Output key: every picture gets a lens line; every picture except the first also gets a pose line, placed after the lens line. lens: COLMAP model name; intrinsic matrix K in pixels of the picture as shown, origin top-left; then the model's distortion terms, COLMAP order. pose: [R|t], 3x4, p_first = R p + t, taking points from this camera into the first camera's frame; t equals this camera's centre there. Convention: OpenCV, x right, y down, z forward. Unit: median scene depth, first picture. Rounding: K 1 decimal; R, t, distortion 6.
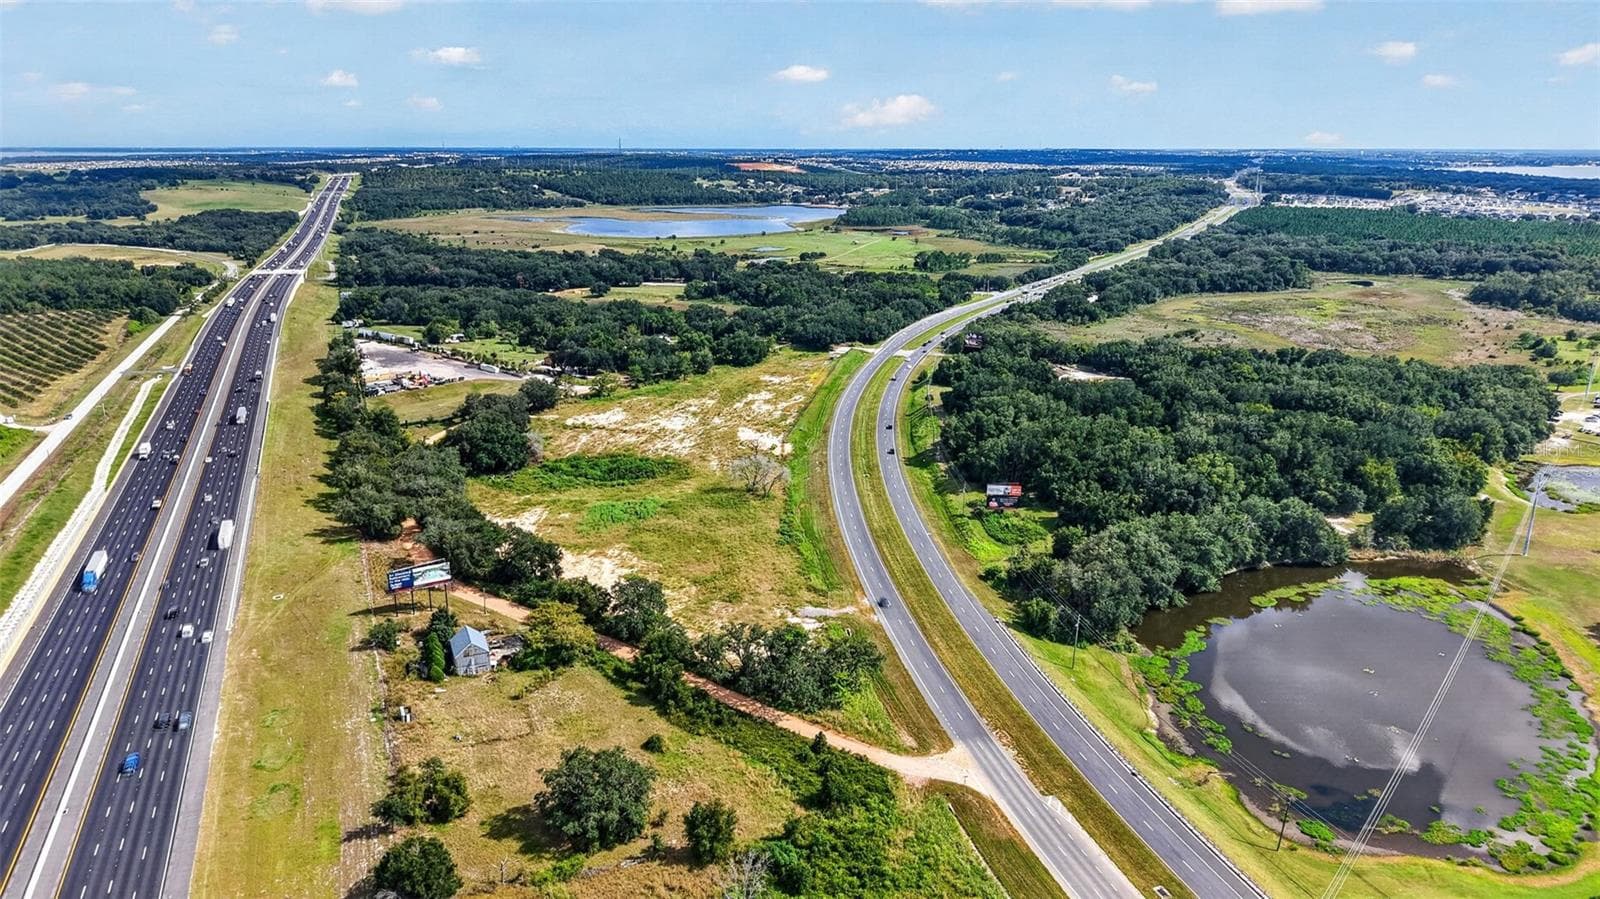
lens RADIAL K [[1059.7, 0, 800.6], [0, 1059.7, 480.6], [0, 0, 1]] dist [0.073721, -0.120252]
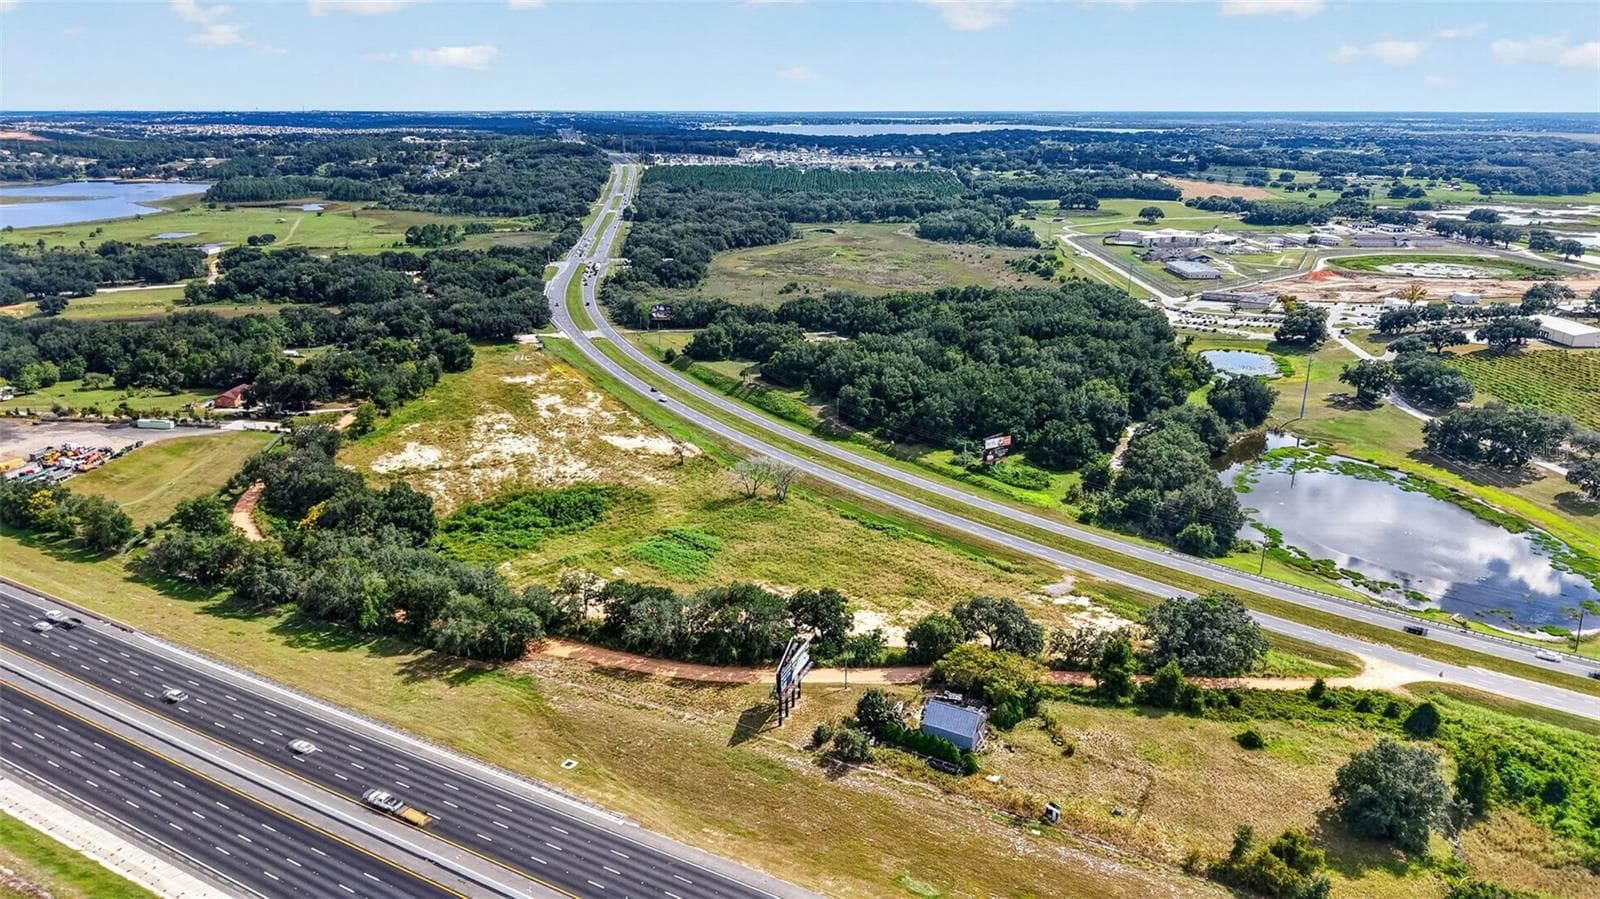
lens RADIAL K [[1091.6, 0, 800.0], [0, 1091.6, 449.5], [0, 0, 1]] dist [0.005112, -0.000437]
pose [[0.794983, -0.181753, 0.578765, -0.316748], [0.182138, 0.981557, 0.058062, -0.044207], [-0.578644, 0.059257, 0.813425, 0.141914]]
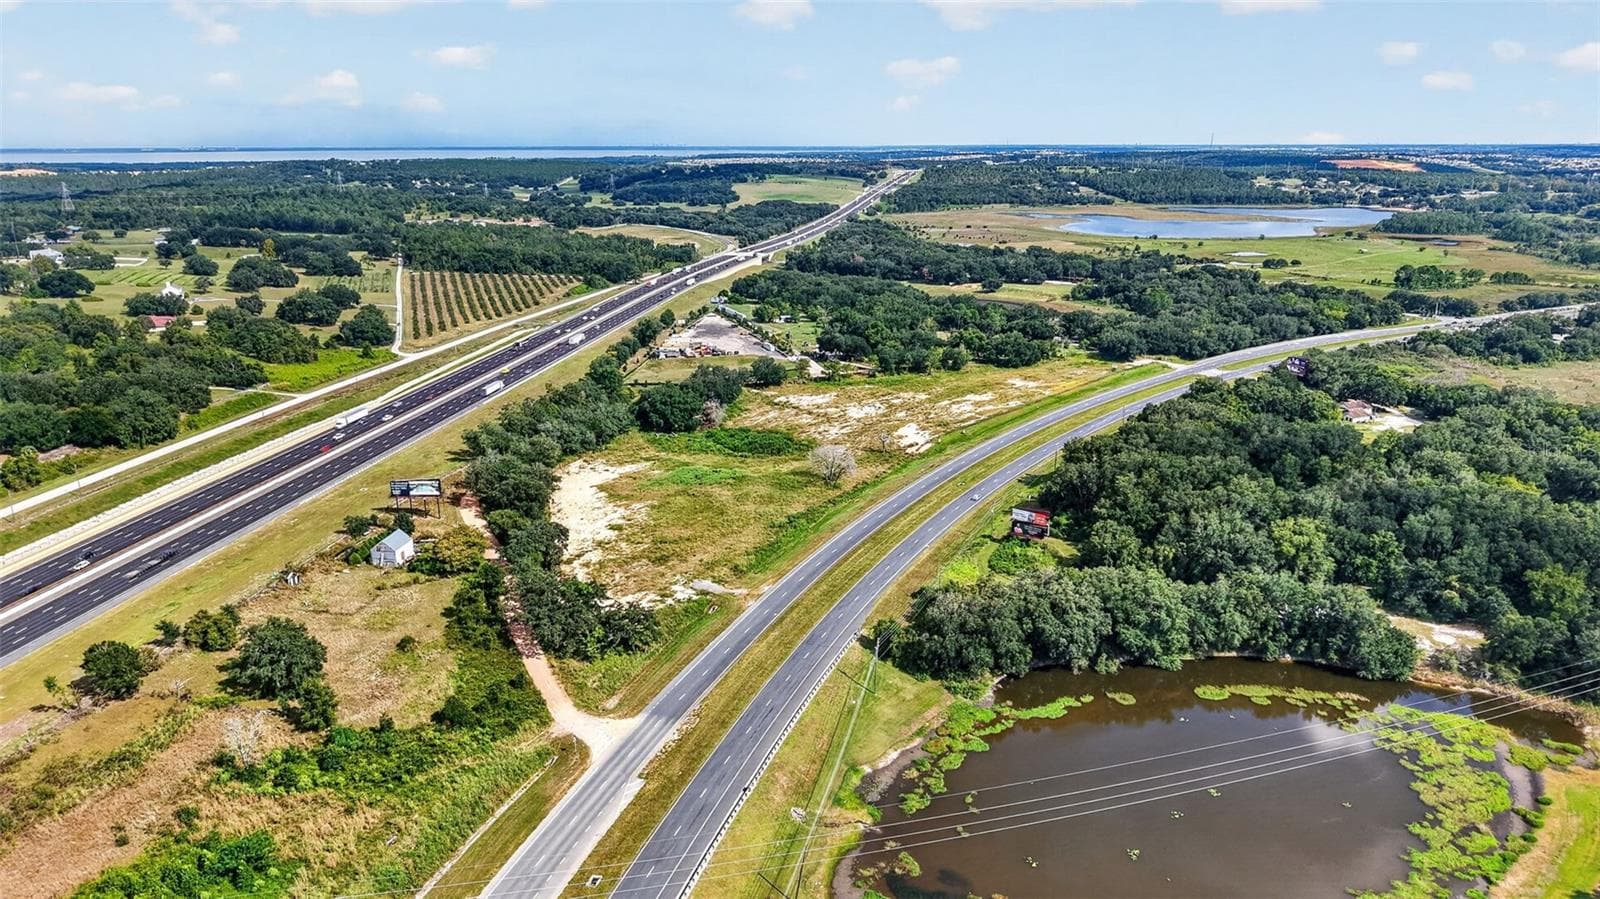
lens RADIAL K [[1078.7, 0, 800.0], [0, 1078.7, 449.5], [0, 0, 1]] dist [0.025298, -0.044401]
pose [[0.848705, 0.139003, -0.510273, 0.273372], [-0.152886, 0.988132, 0.014891, -0.017859], [0.506286, 0.065376, 0.859884, 0.051999]]
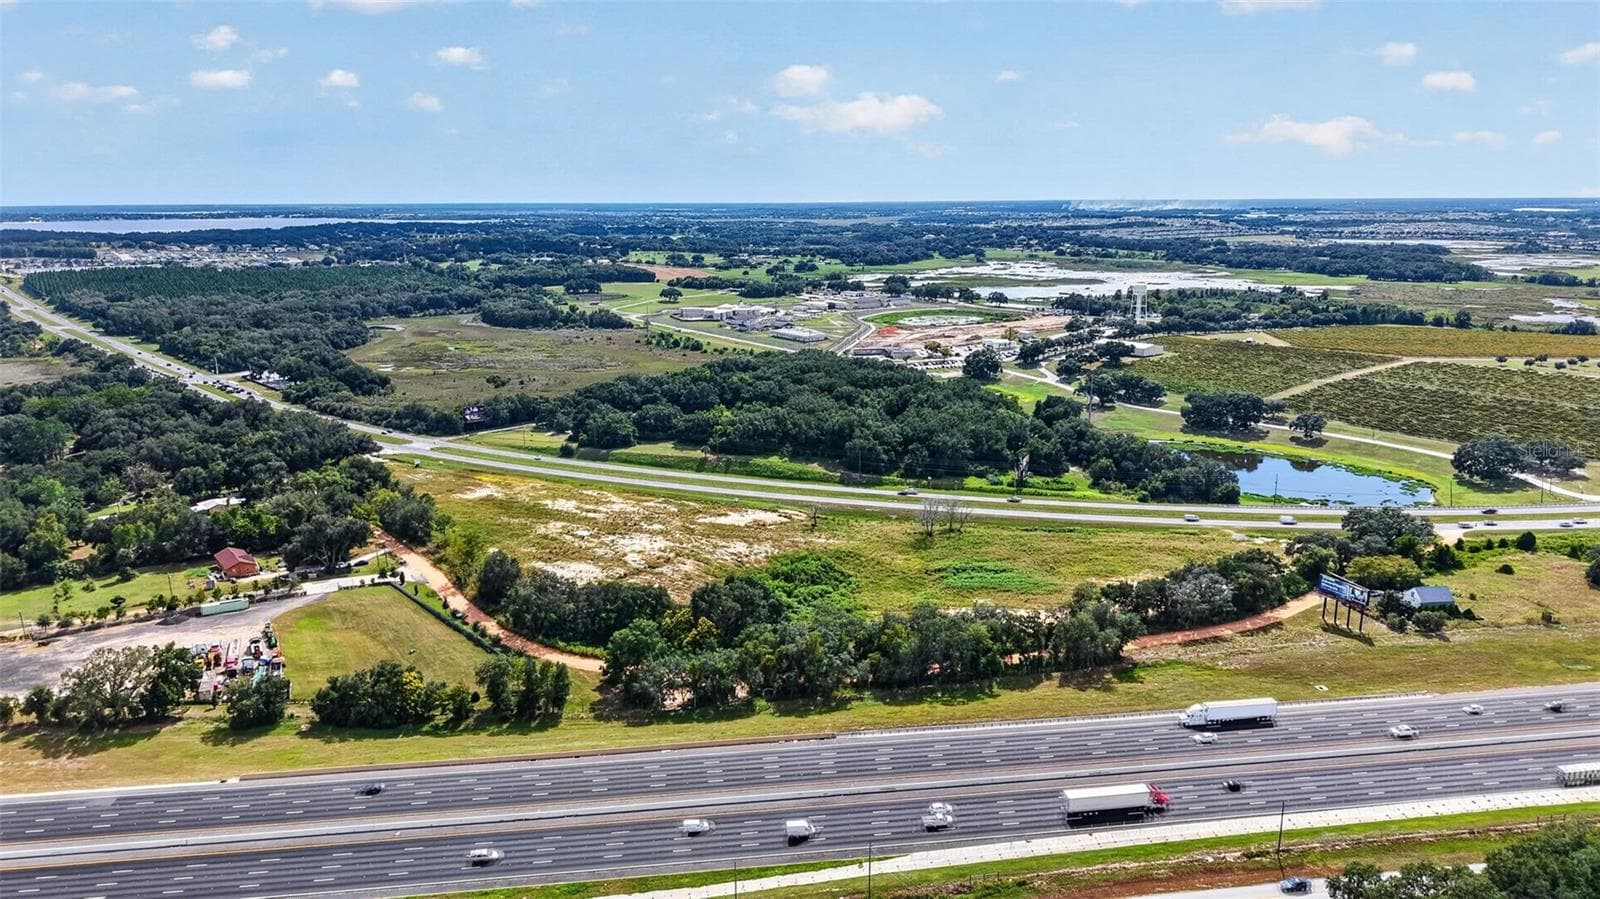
lens RADIAL K [[1078.7, 0, 800.0], [0, 1078.7, 449.5], [0, 0, 1]] dist [0.025298, -0.044401]
pose [[0.279329, -0.220499, 0.934535, -0.600294], [0.299377, 0.944759, 0.133429, -0.140083], [-0.912332, 0.242507, 0.329911, 0.449276]]
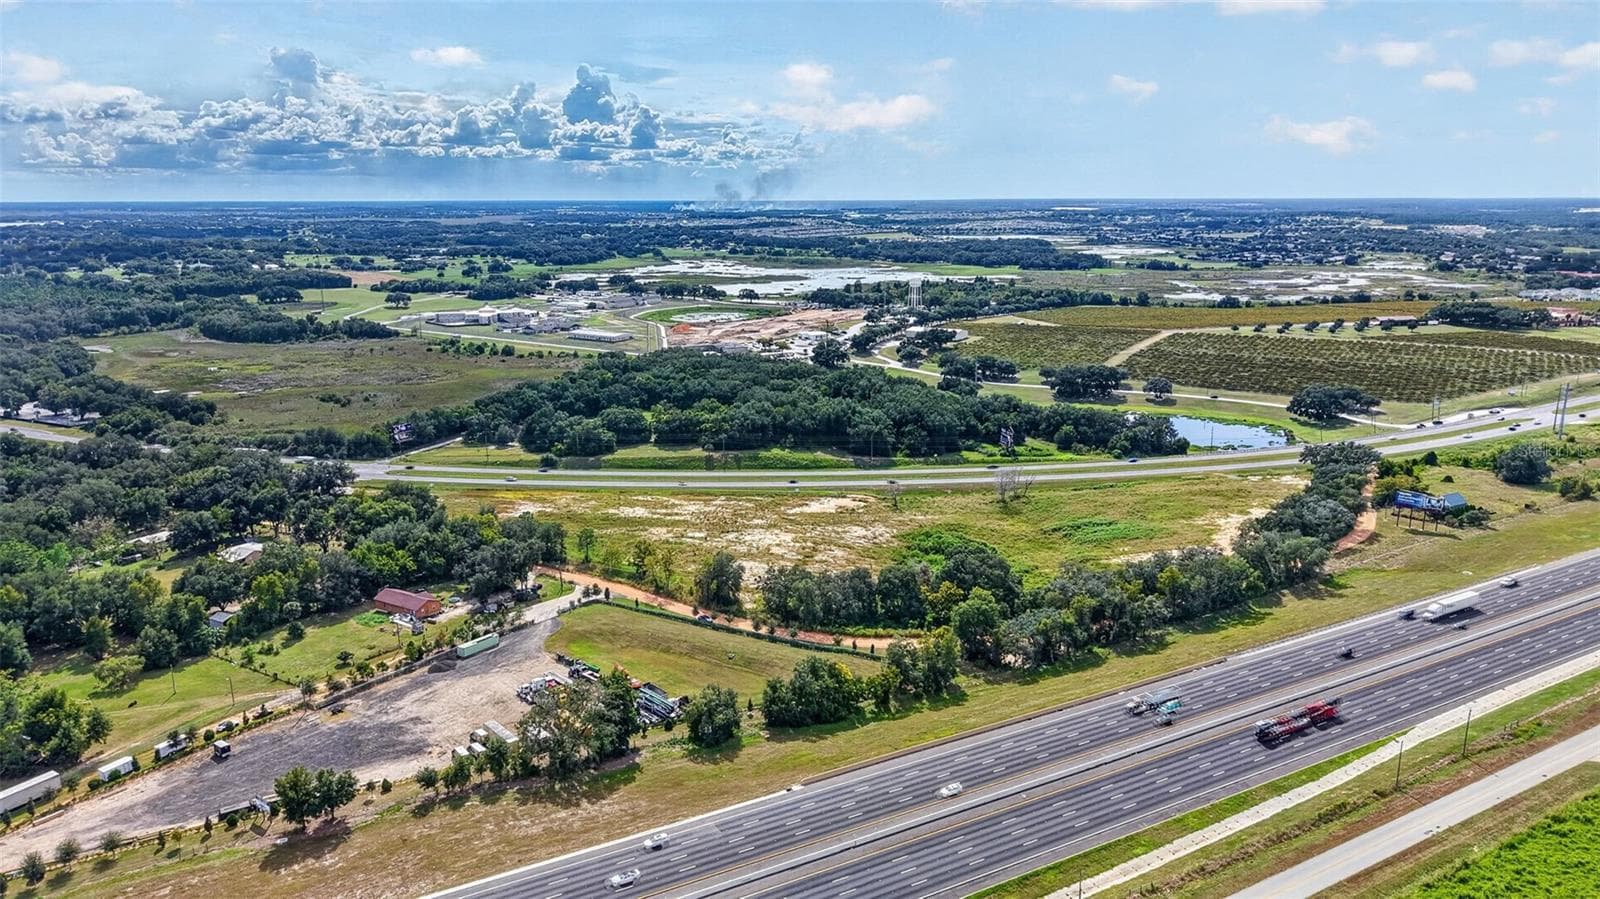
lens RADIAL K [[1059.7, 0, 800.6], [0, 1059.7, 480.6], [0, 0, 1]] dist [0.073721, -0.120252]
pose [[-0.092153, -0.257599, 0.961847, -0.646385], [0.307633, 0.911337, 0.273545, -0.224450], [-0.947032, 0.321104, -0.004736, 0.713556]]
